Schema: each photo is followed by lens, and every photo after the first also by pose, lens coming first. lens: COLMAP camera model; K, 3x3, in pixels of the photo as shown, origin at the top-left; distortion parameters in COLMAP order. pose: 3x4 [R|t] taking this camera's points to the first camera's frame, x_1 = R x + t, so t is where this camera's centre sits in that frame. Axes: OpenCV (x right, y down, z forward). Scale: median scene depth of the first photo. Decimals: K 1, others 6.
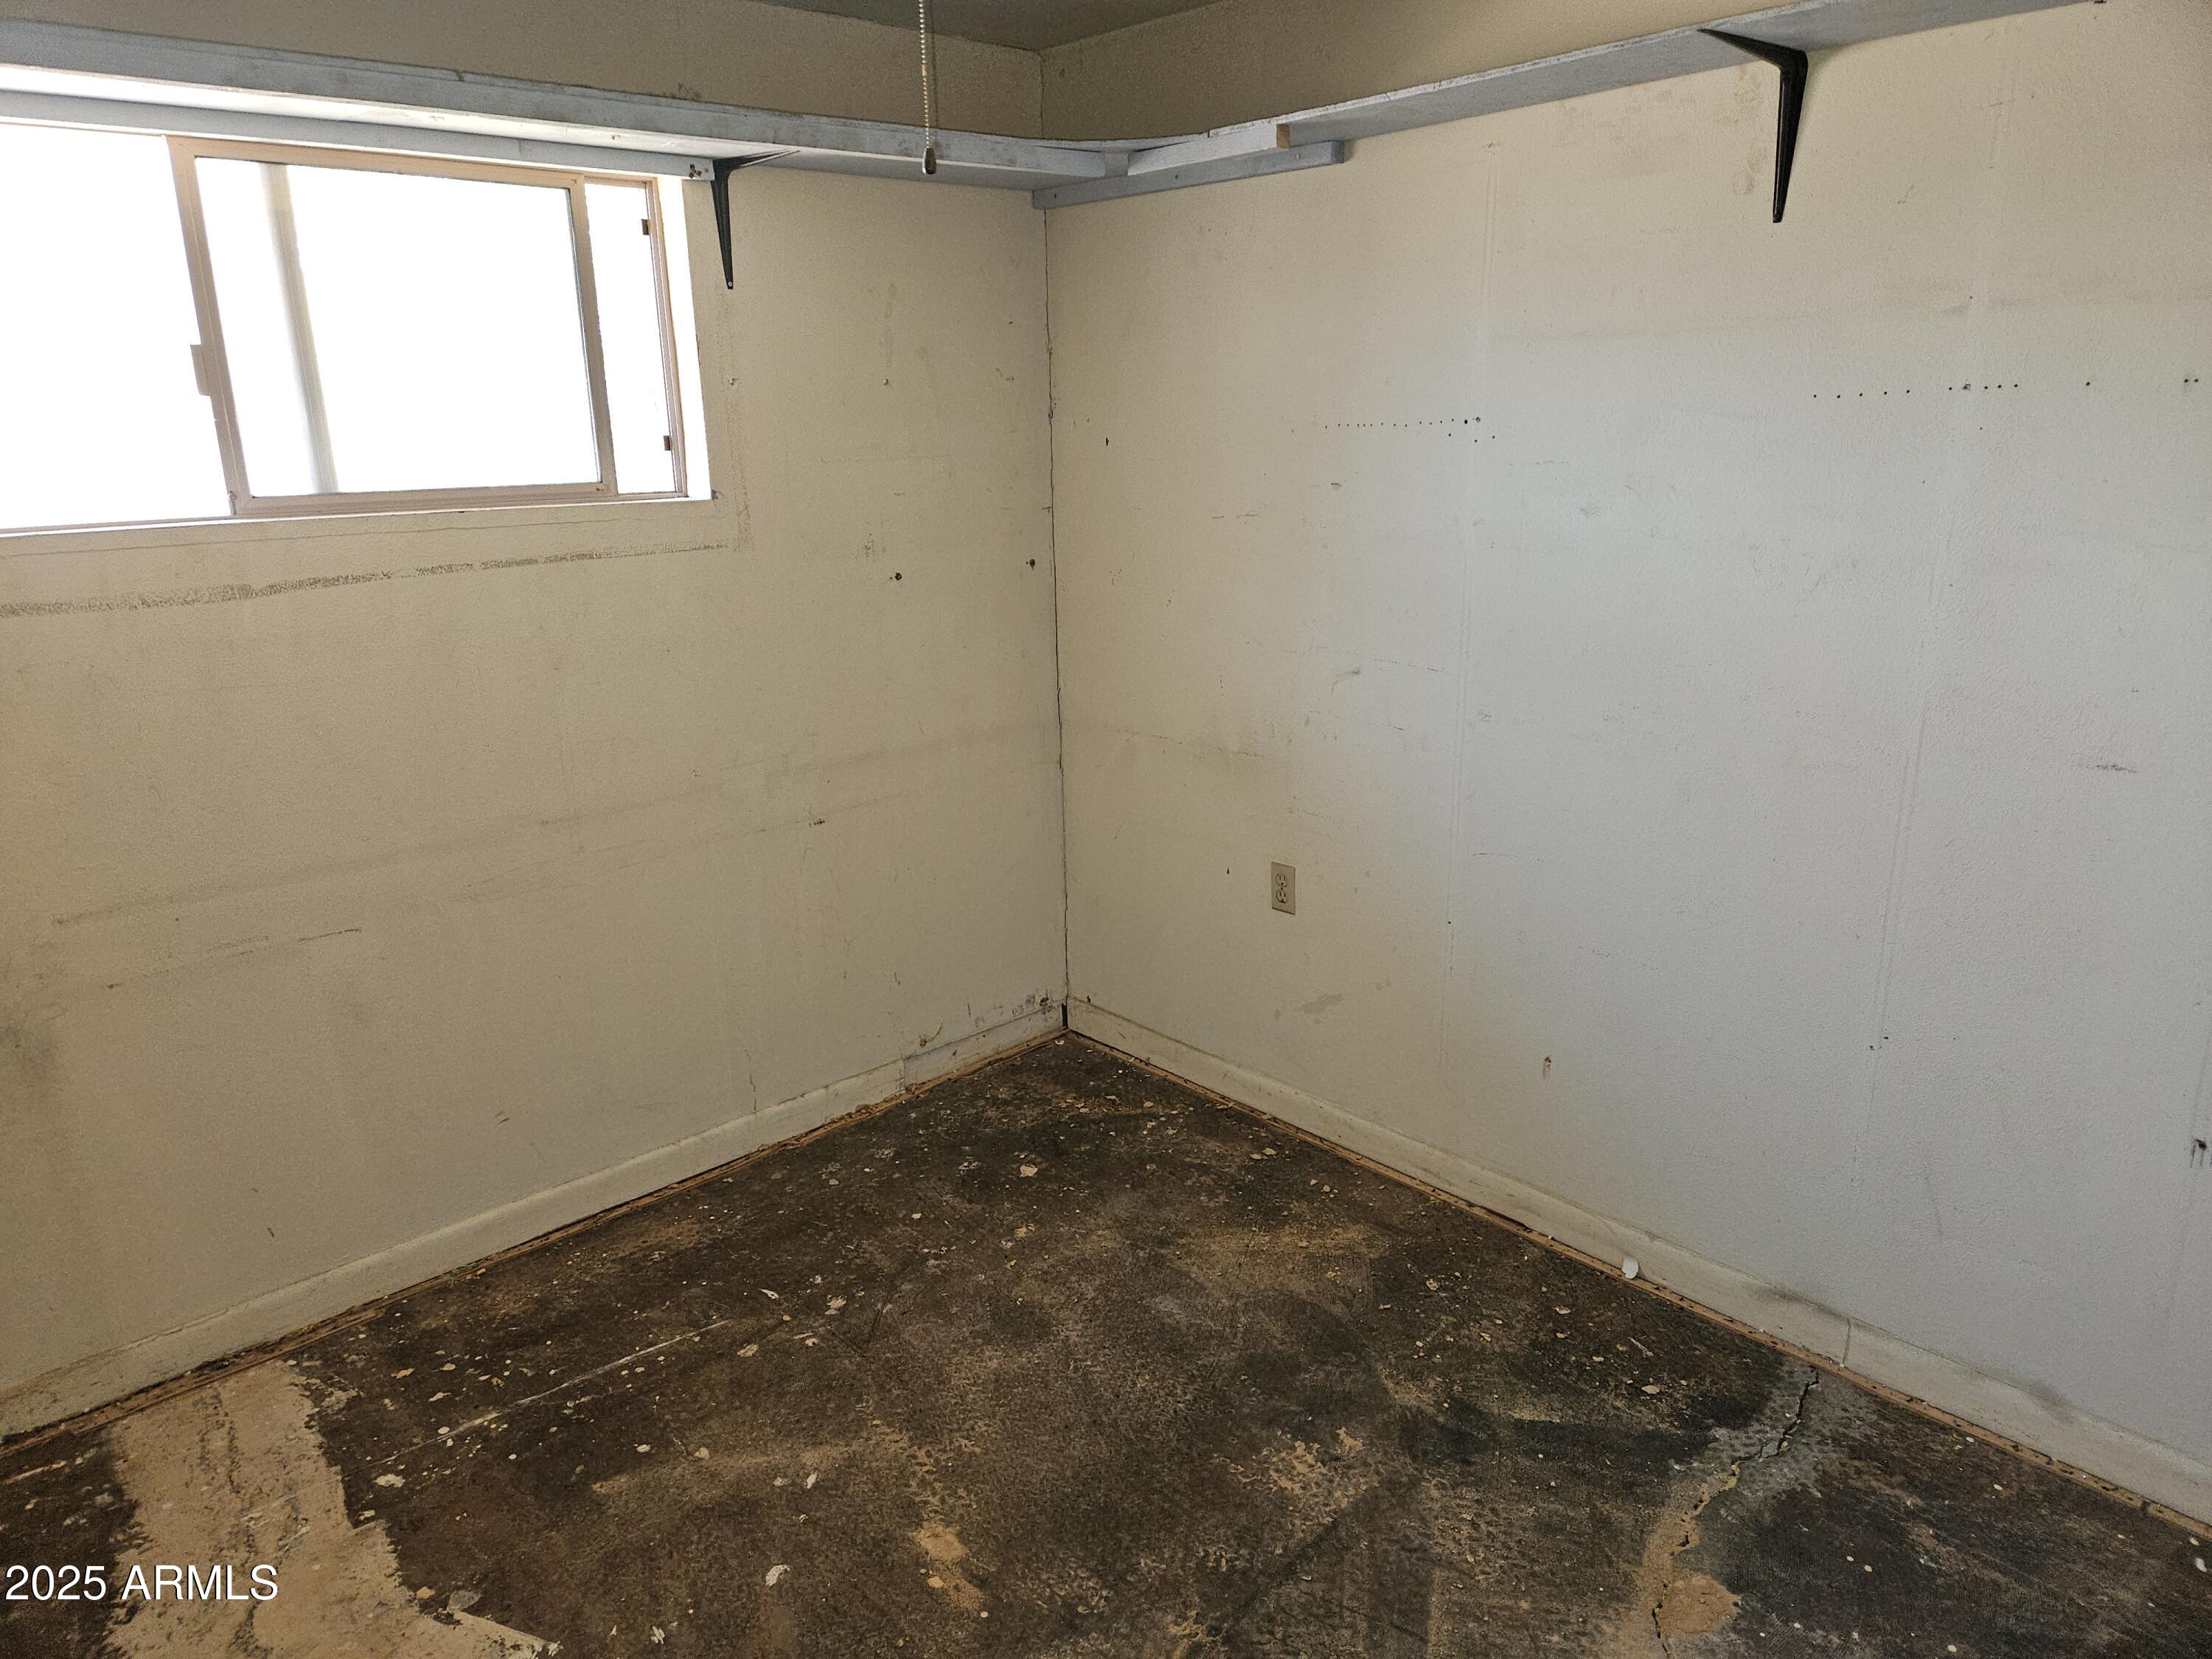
lens RADIAL K [[1478.1, 0, 1117.8], [0, 1478.1, 825.9], [0, 0, 1]] dist [0.084533, -0.074193]
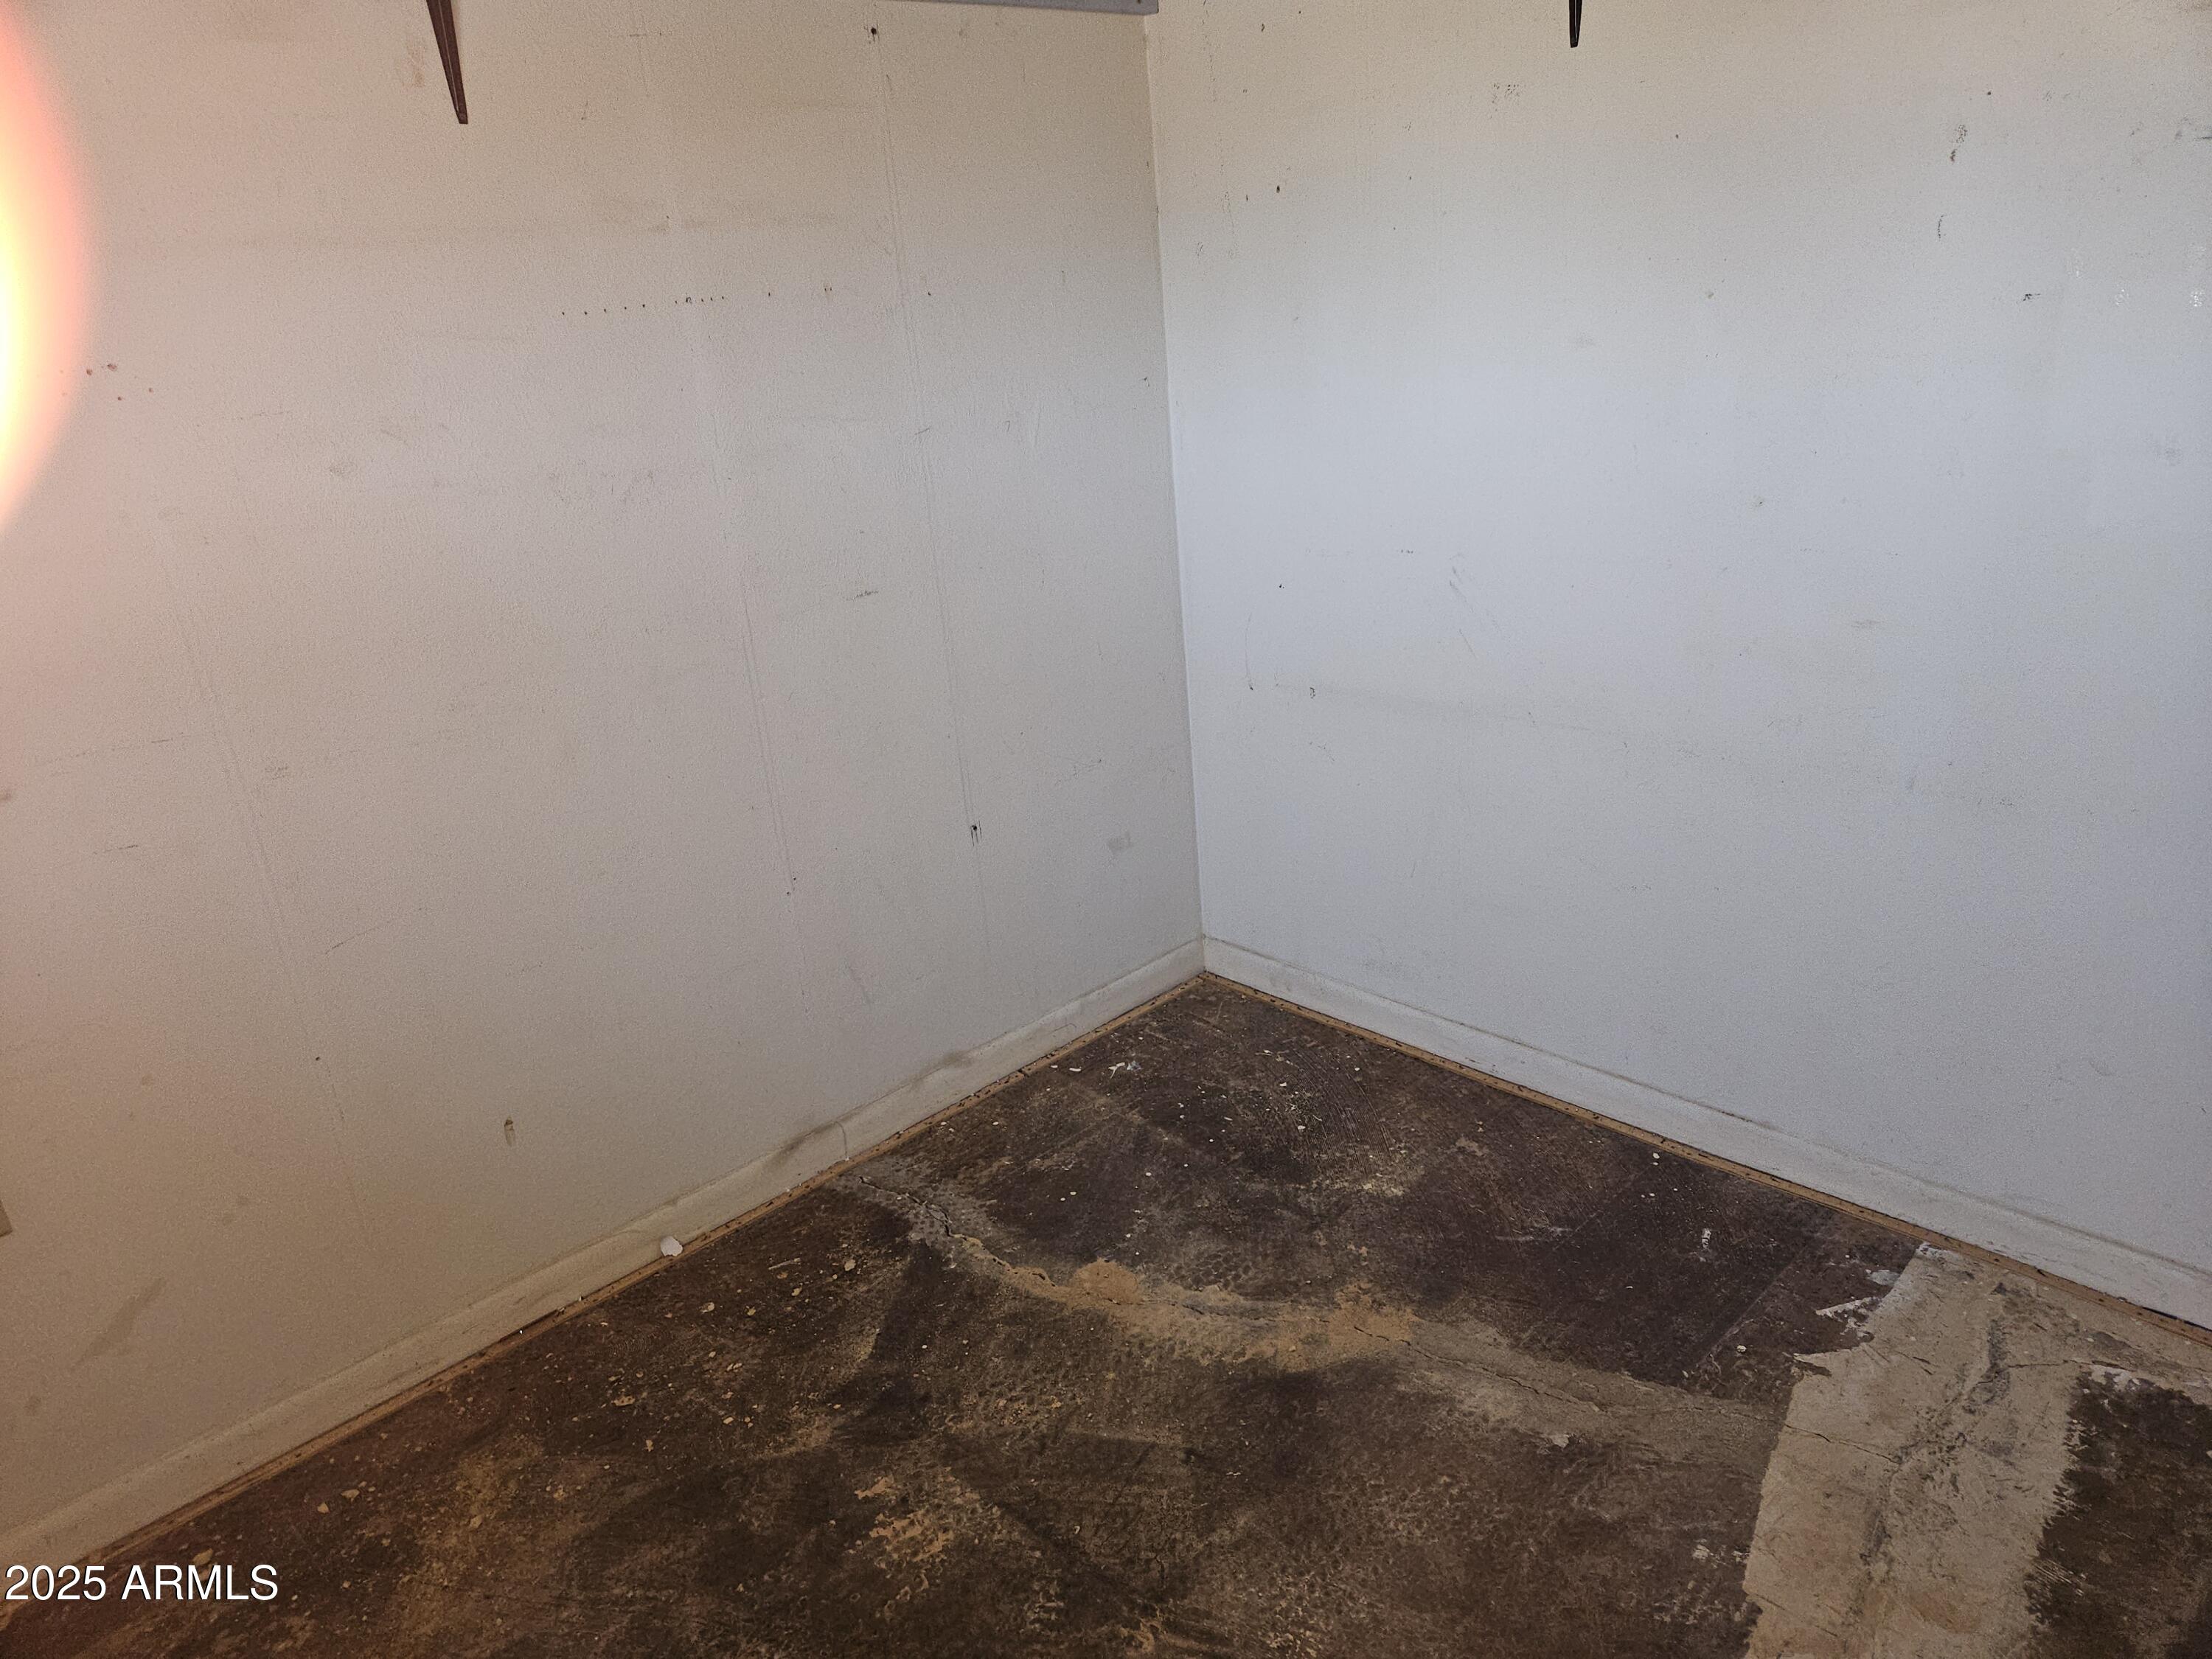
lens RADIAL K [[1478.1, 0, 1117.8], [0, 1478.1, 825.9], [0, 0, 1]] dist [0.084533, -0.074193]
pose [[-0.012829, -0.322431, 0.946506, -0.557424], [0.350657, 0.885019, 0.306238, -0.156020], [-0.936416, 0.335828, 0.101709, 0.644593]]
